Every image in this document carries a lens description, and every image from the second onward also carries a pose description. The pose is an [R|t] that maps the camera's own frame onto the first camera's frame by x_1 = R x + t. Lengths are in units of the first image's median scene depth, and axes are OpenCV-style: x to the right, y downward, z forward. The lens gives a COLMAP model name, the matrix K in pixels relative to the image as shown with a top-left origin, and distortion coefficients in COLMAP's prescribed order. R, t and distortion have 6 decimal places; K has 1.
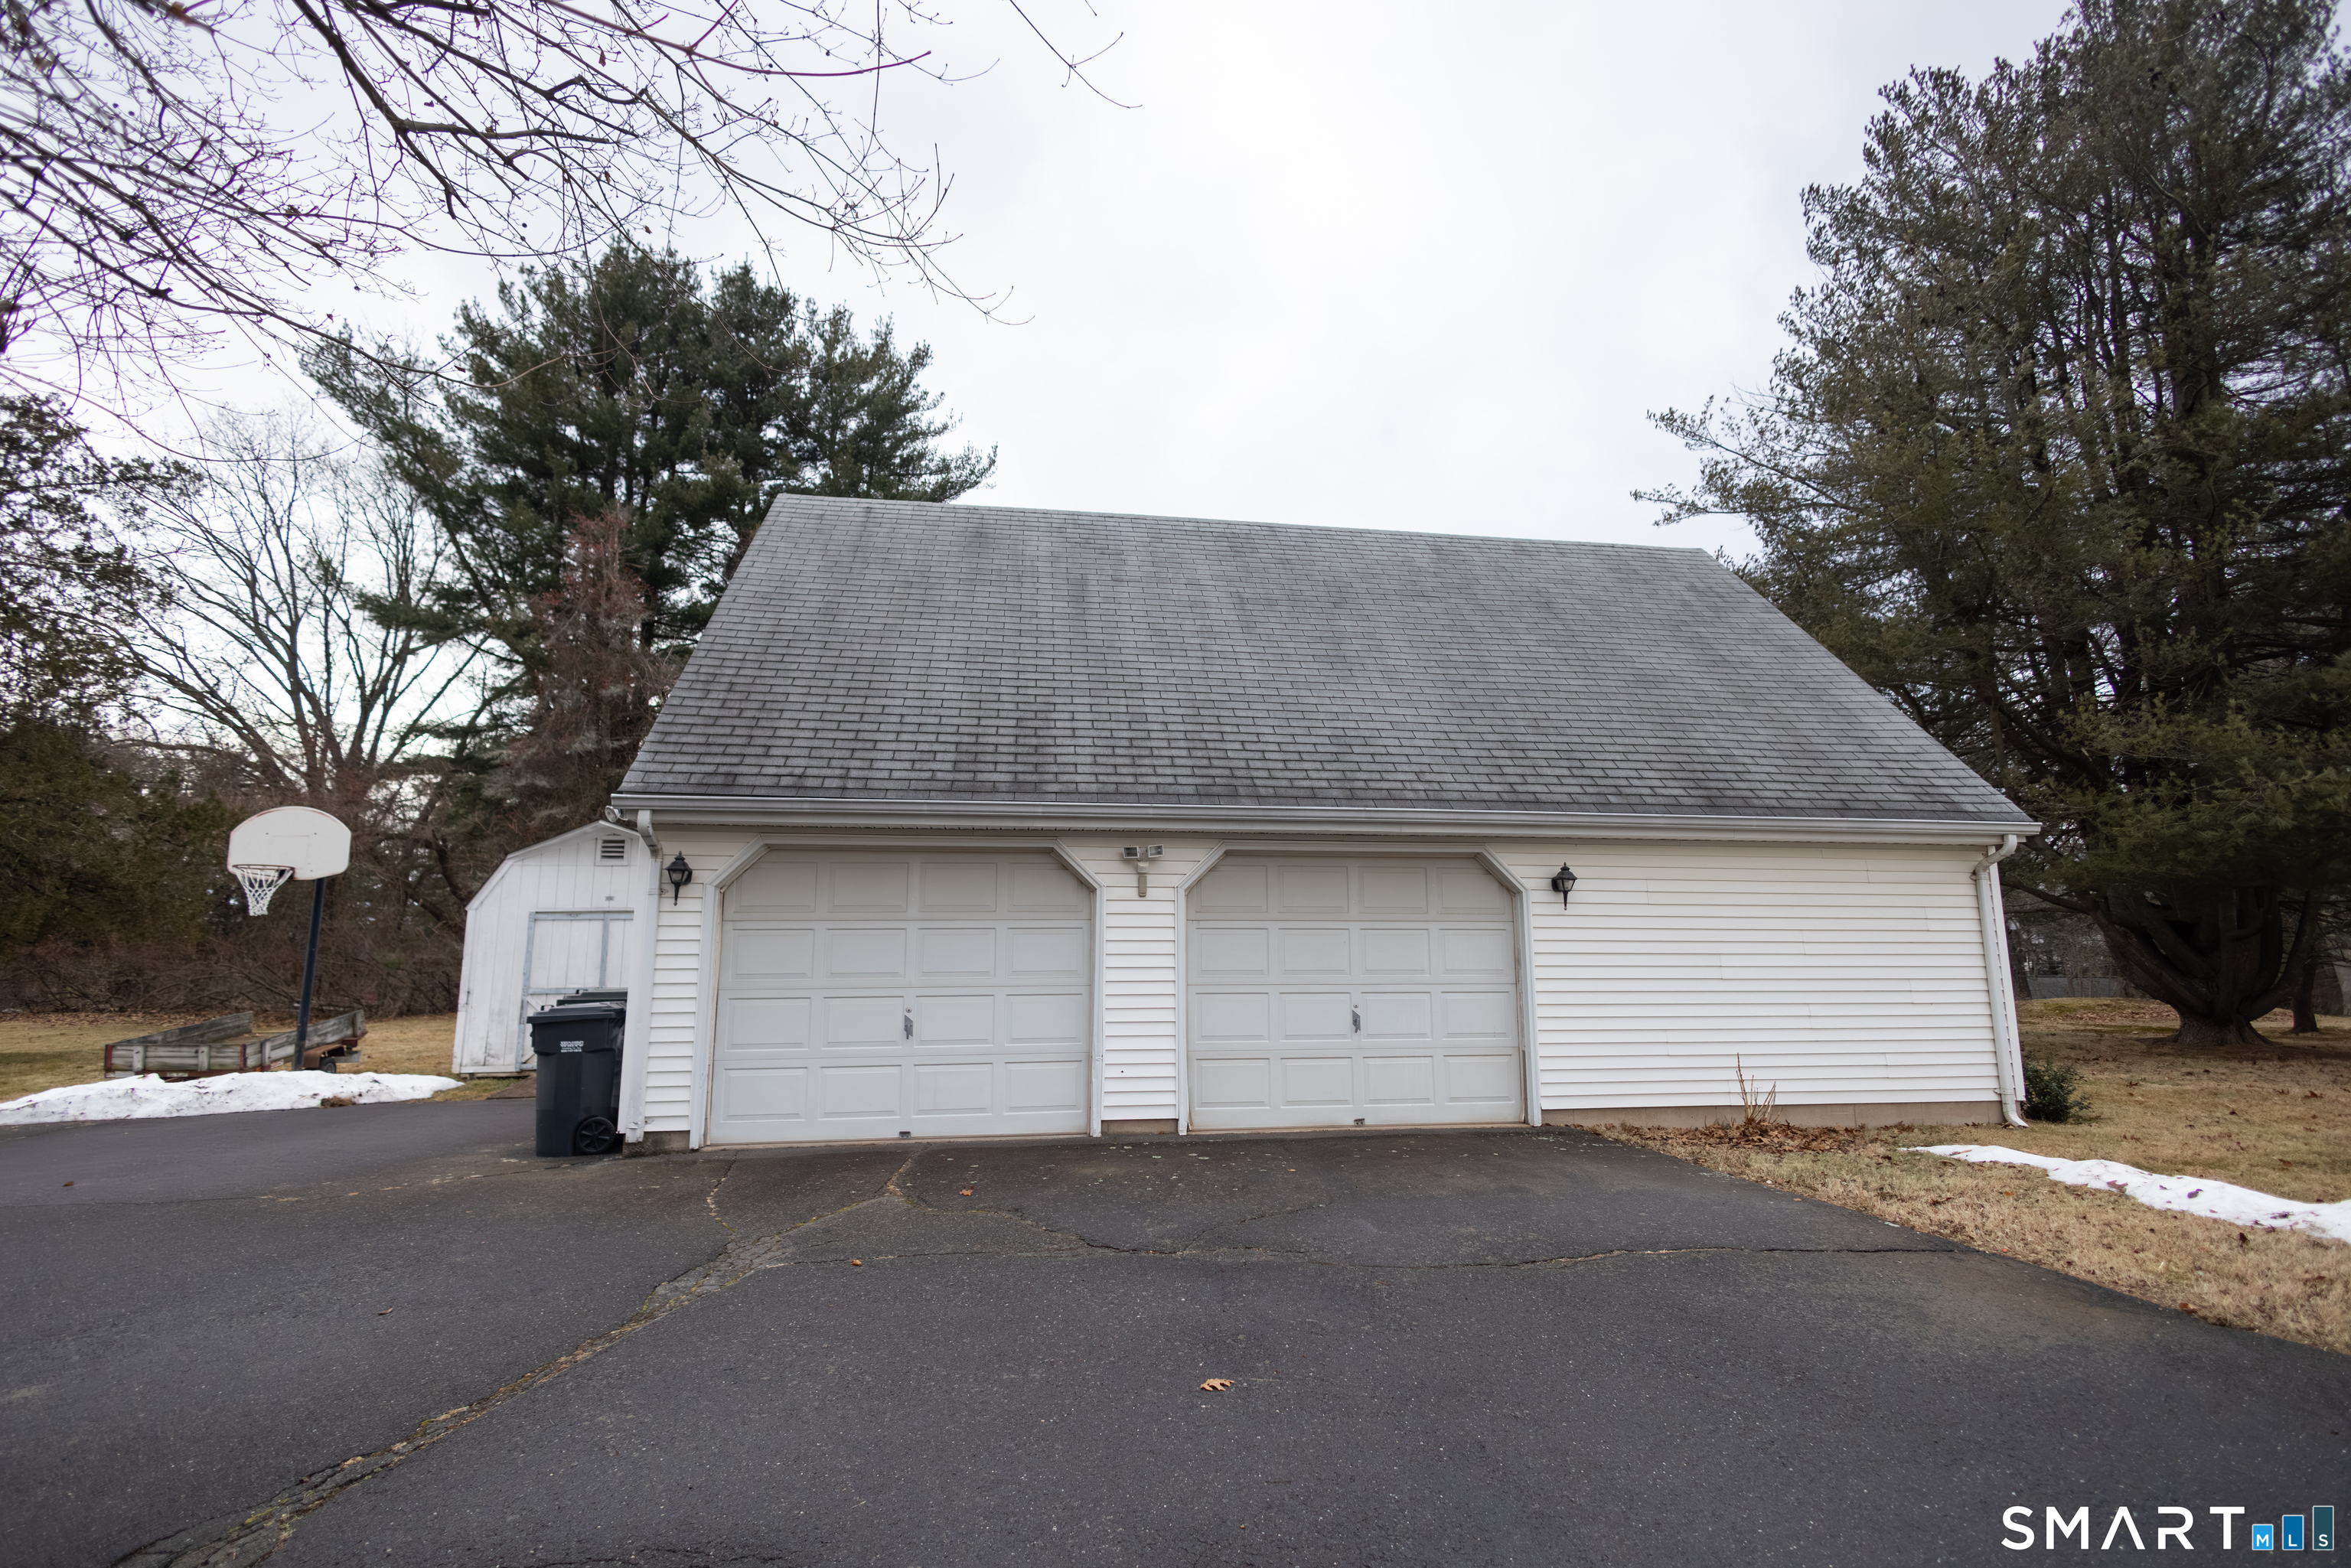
lens RADIAL K [[1089.4, 0, 1176.1], [0, 1089.4, 789.6], [0, 0, 1]] dist [0.001532, 0.000087]
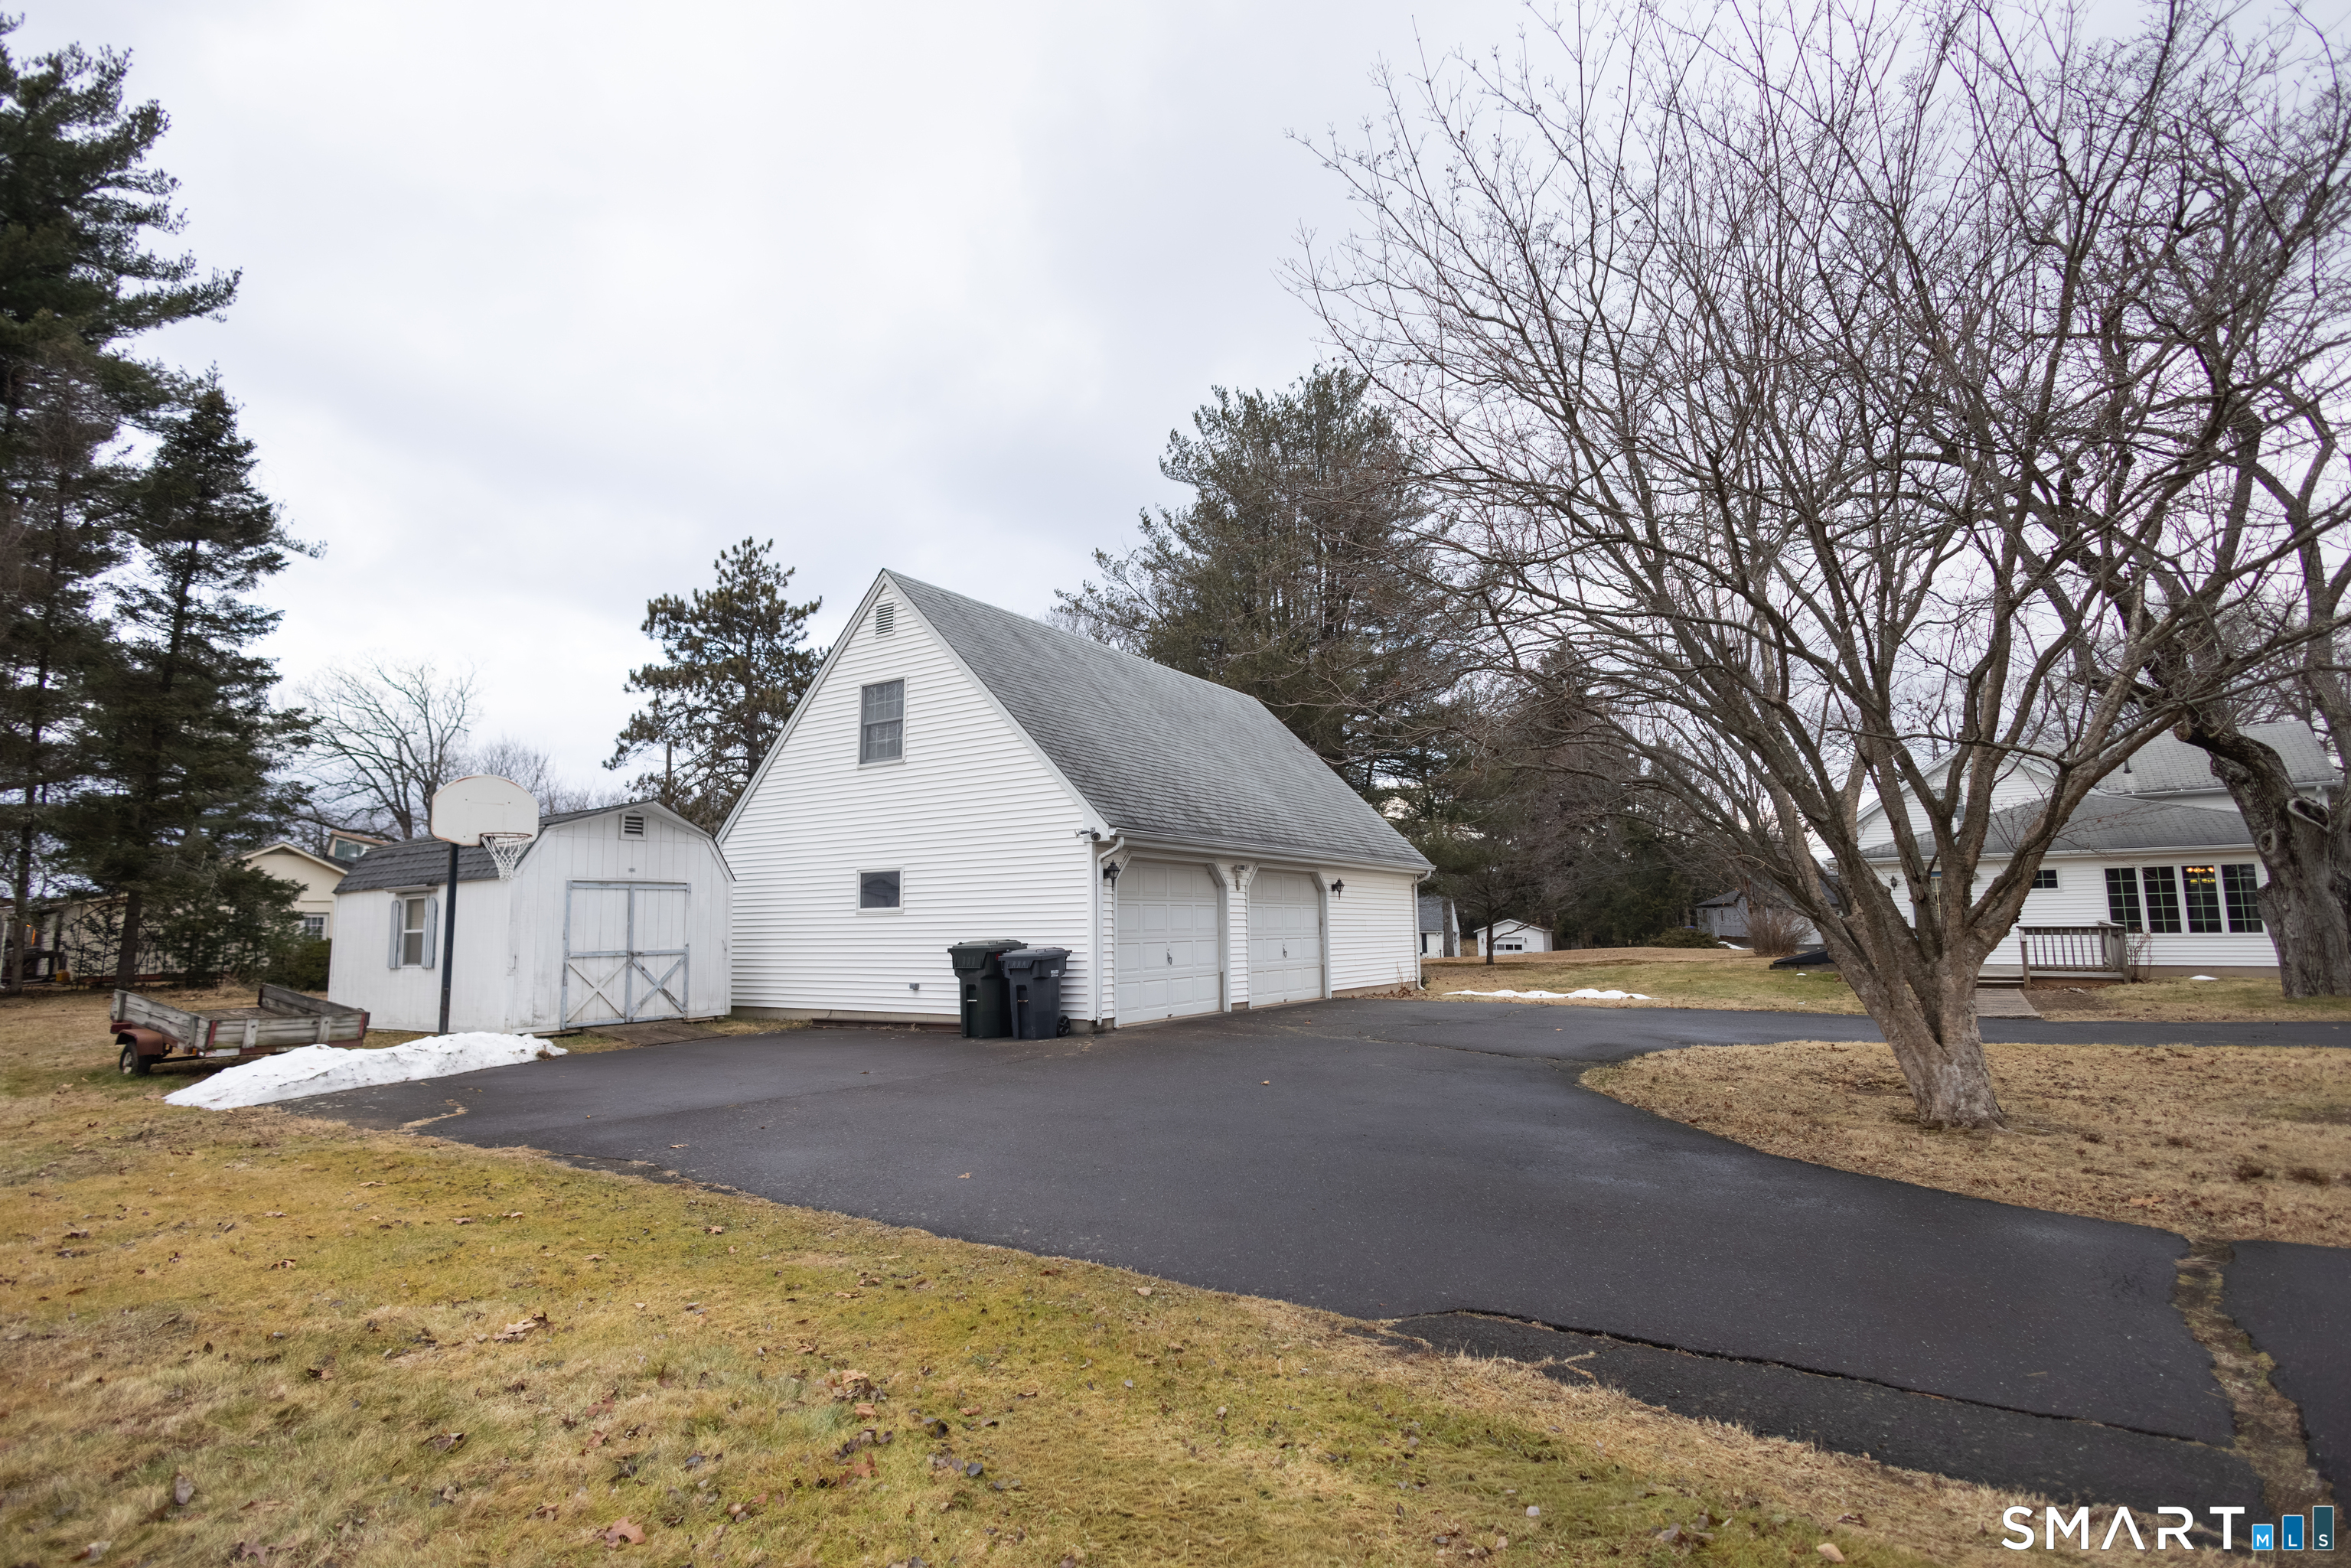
lens RADIAL K [[1089.4, 0, 1176.1], [0, 1089.4, 789.6], [0, 0, 1]] dist [0.001532, 0.000087]
pose [[0.669993, 0.089067, 0.737005, -1.140822], [-0.107405, 0.993961, -0.022482, -0.017568], [-0.734556, -0.064095, 0.675514, -0.163556]]
